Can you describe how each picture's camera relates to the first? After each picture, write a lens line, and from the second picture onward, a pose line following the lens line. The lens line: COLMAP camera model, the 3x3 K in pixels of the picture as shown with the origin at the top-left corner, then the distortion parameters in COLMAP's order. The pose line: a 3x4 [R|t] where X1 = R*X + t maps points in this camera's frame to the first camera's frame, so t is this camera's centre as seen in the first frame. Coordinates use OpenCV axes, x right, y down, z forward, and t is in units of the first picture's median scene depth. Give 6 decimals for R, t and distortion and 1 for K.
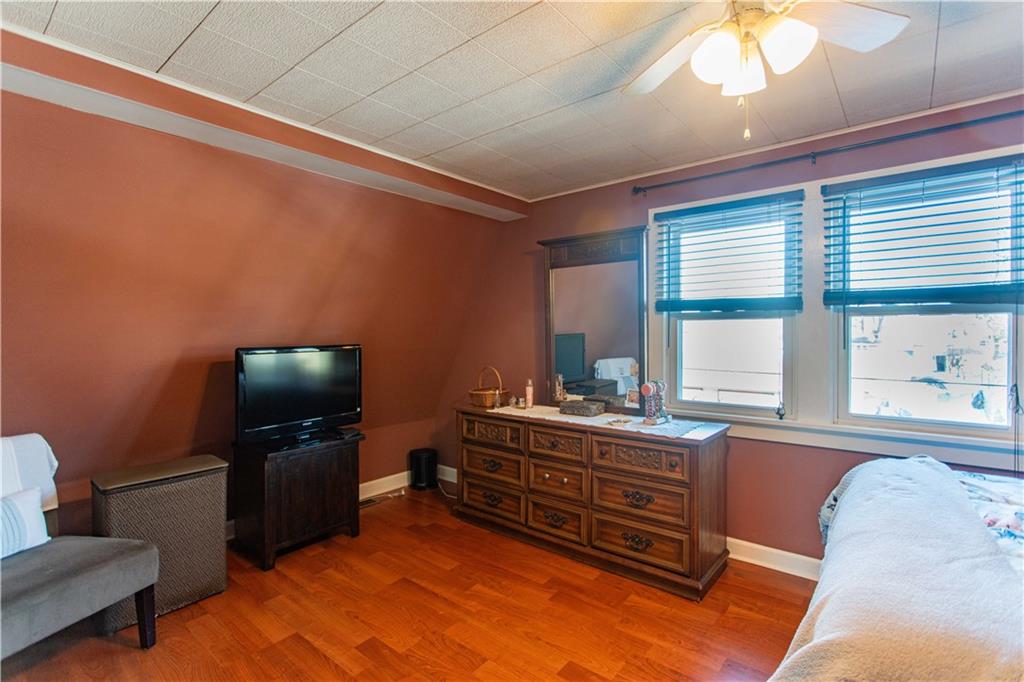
lens RADIAL K [[484.9, 0, 515.8], [0, 484.9, 339.6], [0, 0, 1]] dist [-0.016980, 0.008064]
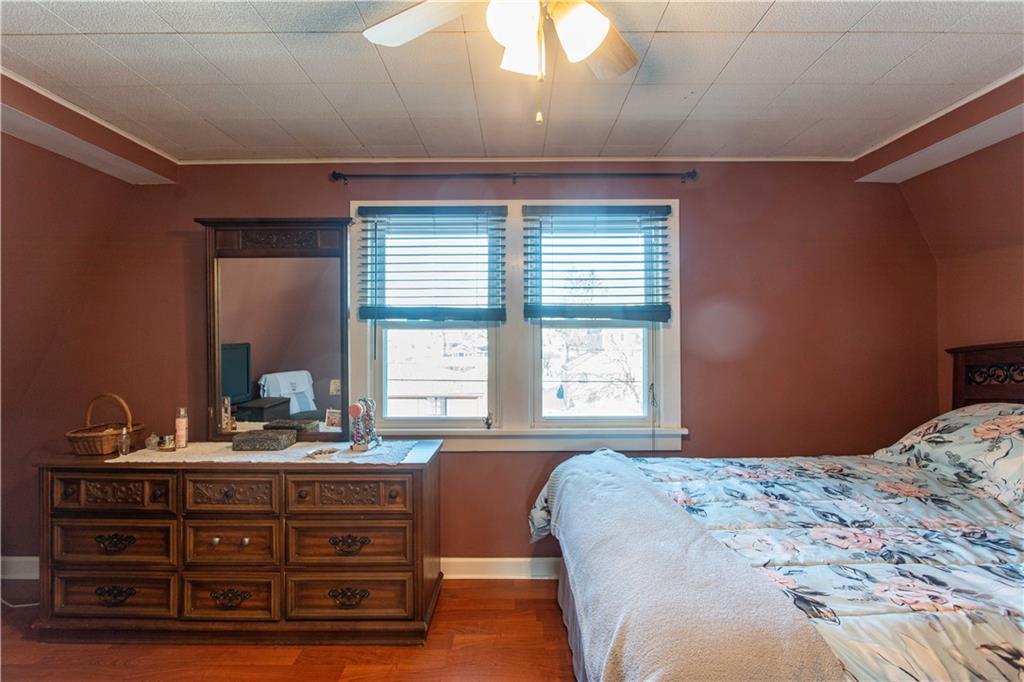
lens RADIAL K [[484.9, 0, 515.8], [0, 484.9, 339.6], [0, 0, 1]] dist [-0.016980, 0.008064]
pose [[0.776017, 0.004534, 0.630696, -0.043461], [0.007836, 0.999828, -0.016830, -0.003519], [-0.630664, 0.018002, 0.775847, 0.152307]]
